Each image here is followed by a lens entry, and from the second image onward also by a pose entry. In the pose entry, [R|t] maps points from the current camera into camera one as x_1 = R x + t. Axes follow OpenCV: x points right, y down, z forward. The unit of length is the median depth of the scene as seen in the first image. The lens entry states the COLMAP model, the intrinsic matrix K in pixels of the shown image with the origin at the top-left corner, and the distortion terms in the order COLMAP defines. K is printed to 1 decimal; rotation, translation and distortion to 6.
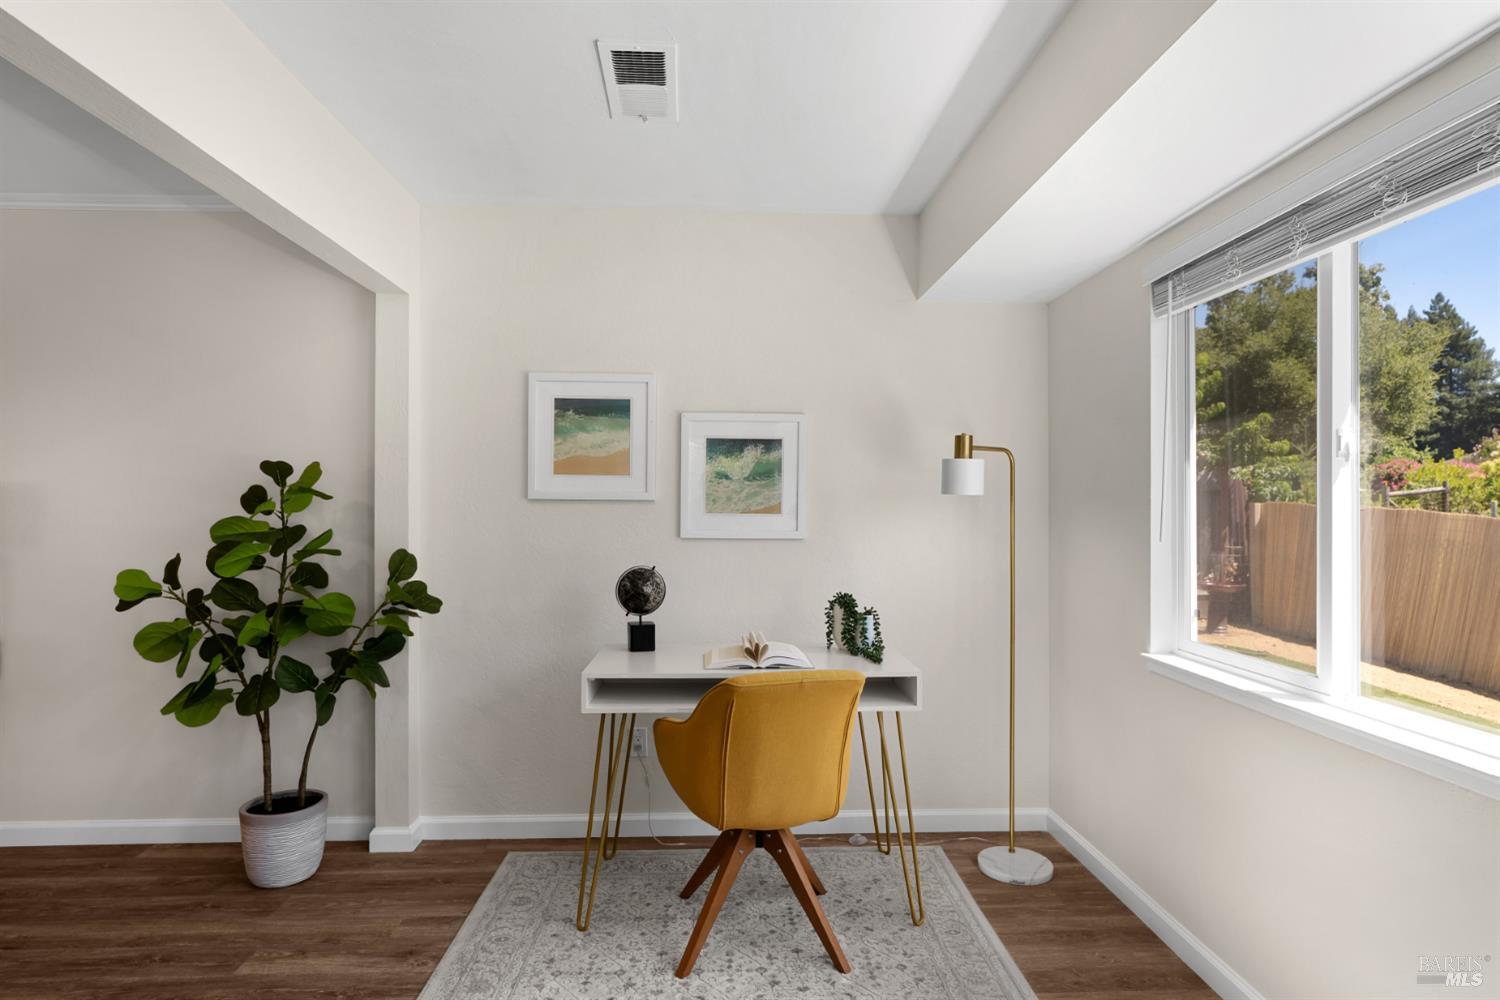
lens RADIAL K [[818.8, 0, 743.5], [0, 818.8, 511.4], [0, 0, 1]] dist [0.000157, -0.000010]
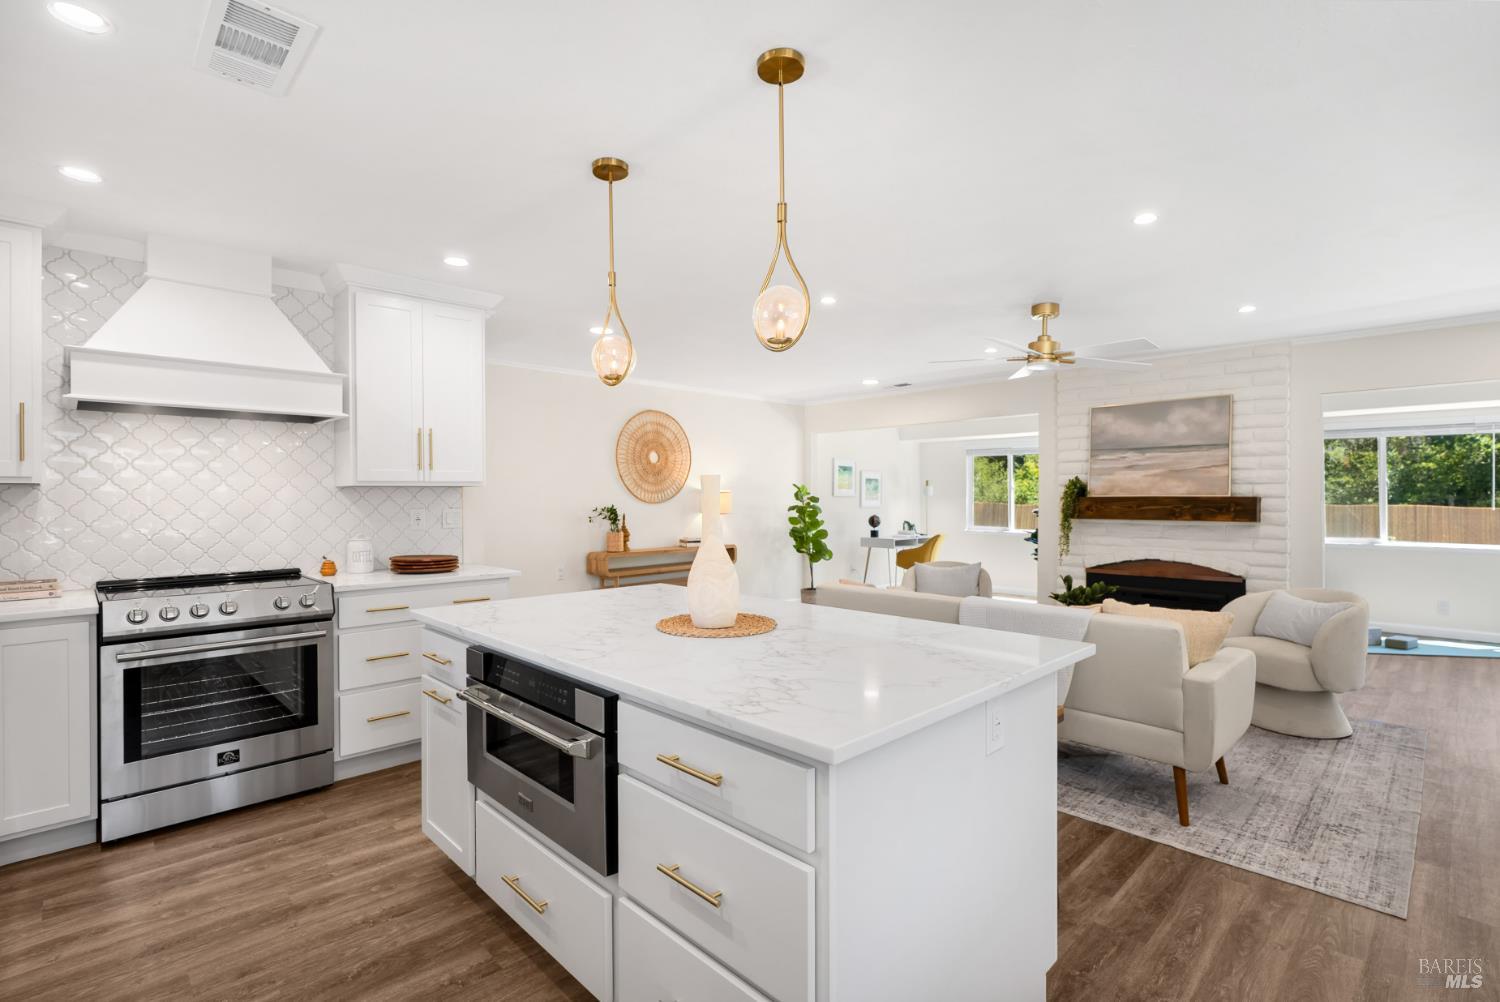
lens RADIAL K [[697.6, 0, 748.5], [0, 697.6, 497.3], [0, 0, 1]] dist [-0.002366, 0.000127]
pose [[0.738151, -0.002614, 0.674630, -2.650219], [0.003881, 0.999992, -0.000371, -0.010706], [-0.674624, 0.002892, 0.738156, -0.937042]]
